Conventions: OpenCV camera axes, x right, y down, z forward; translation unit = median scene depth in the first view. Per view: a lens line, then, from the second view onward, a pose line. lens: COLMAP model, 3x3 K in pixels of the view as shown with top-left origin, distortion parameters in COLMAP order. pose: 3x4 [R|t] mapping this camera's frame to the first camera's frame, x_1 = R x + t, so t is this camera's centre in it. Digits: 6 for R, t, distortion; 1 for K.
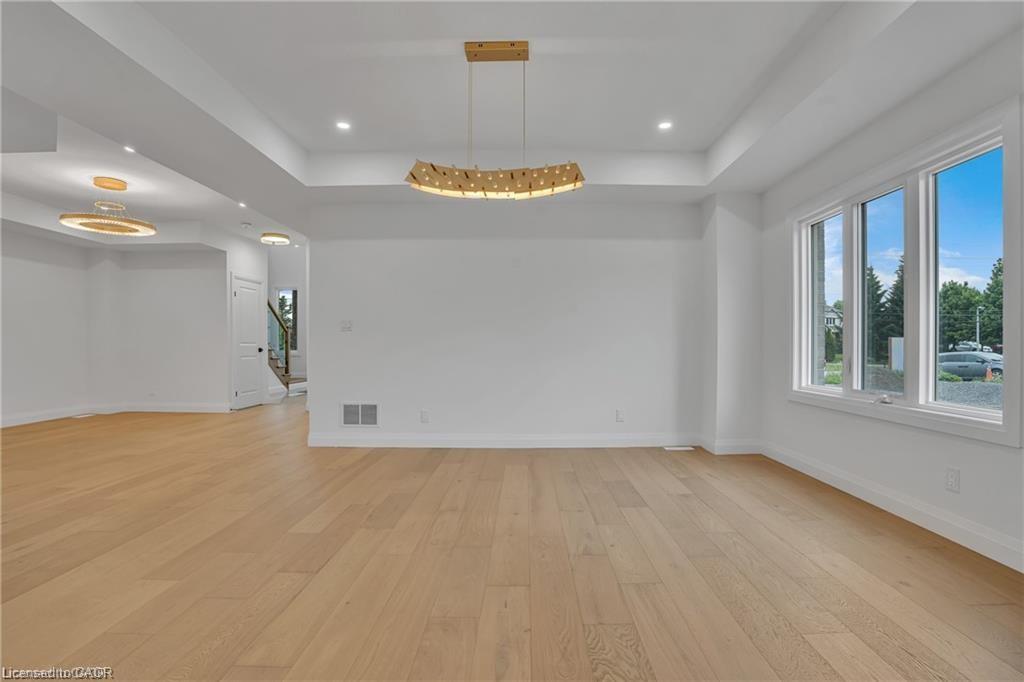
lens RADIAL K [[492.5, 0, 514.4], [0, 492.5, 346.0], [0, 0, 1]] dist [-0.023165, 0.000197]
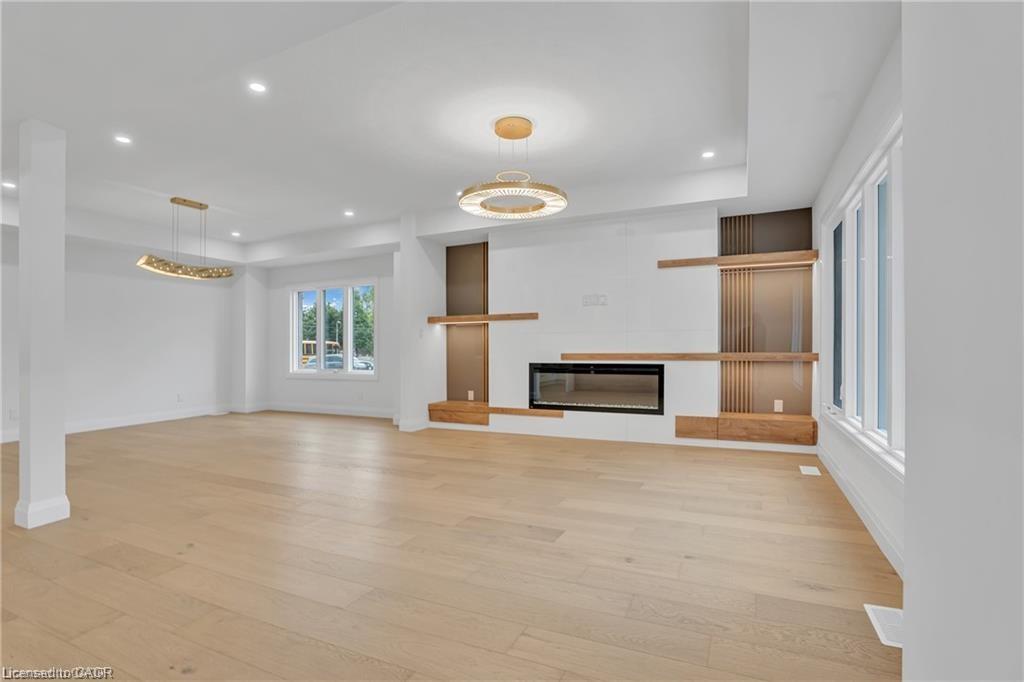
lens RADIAL K [[469.9, 0, 521.3], [0, 469.9, 344.9], [0, 0, 1]] dist [-0.019687, 0.001118]
pose [[0.412720, 0.006957, 0.910831, -0.787530], [0.002153, 0.999961, -0.008613, -0.006831], [-0.910855, 0.005516, 0.412689, -0.665666]]
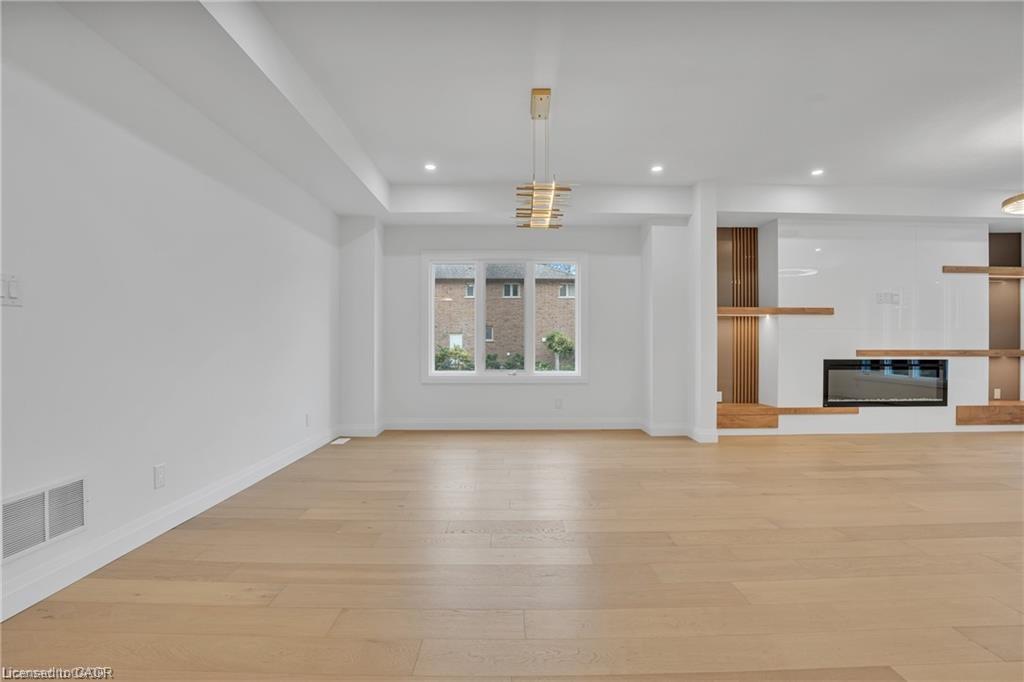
lens RADIAL K [[469.9, 0, 521.3], [0, 469.9, 344.9], [0, 0, 1]] dist [-0.019687, 0.001118]
pose [[-0.033635, 0.000564, 0.999434, -0.806179], [-0.006062, 0.999981, -0.000768, -0.001277], [-0.999416, -0.006084, -0.033631, 0.722252]]
